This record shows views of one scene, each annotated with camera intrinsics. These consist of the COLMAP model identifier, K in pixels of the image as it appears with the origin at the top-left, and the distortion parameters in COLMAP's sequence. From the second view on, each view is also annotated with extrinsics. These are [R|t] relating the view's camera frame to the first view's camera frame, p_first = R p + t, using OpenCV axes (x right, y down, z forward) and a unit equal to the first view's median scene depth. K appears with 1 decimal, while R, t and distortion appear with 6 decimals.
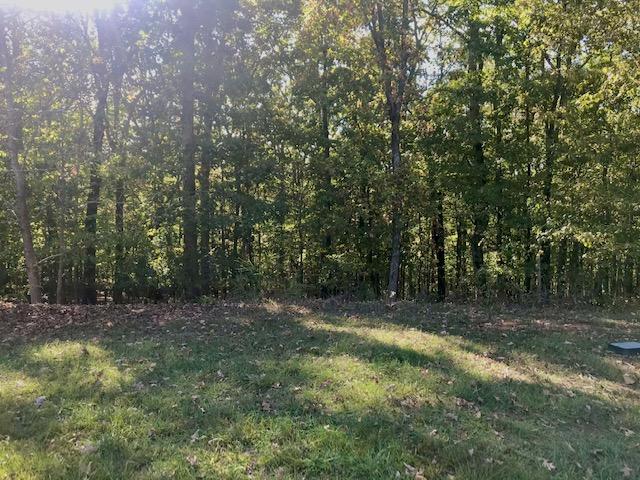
lens RADIAL K [[510.0, 0, 317.0], [0, 510.0, 241.0], [0, 0, 1]] dist [0.009156, -0.041419]
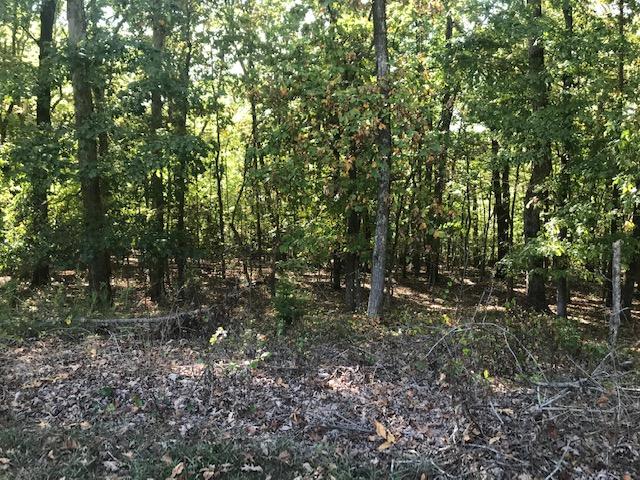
lens RADIAL K [[510.0, 0, 317.0], [0, 510.0, 241.0], [0, 0, 1]] dist [0.009156, -0.041419]
pose [[0.988126, 0.017358, -0.152659, 0.181010], [-0.004545, 0.996466, 0.083878, -0.002711], [0.153576, -0.082188, 0.984713, 0.386435]]
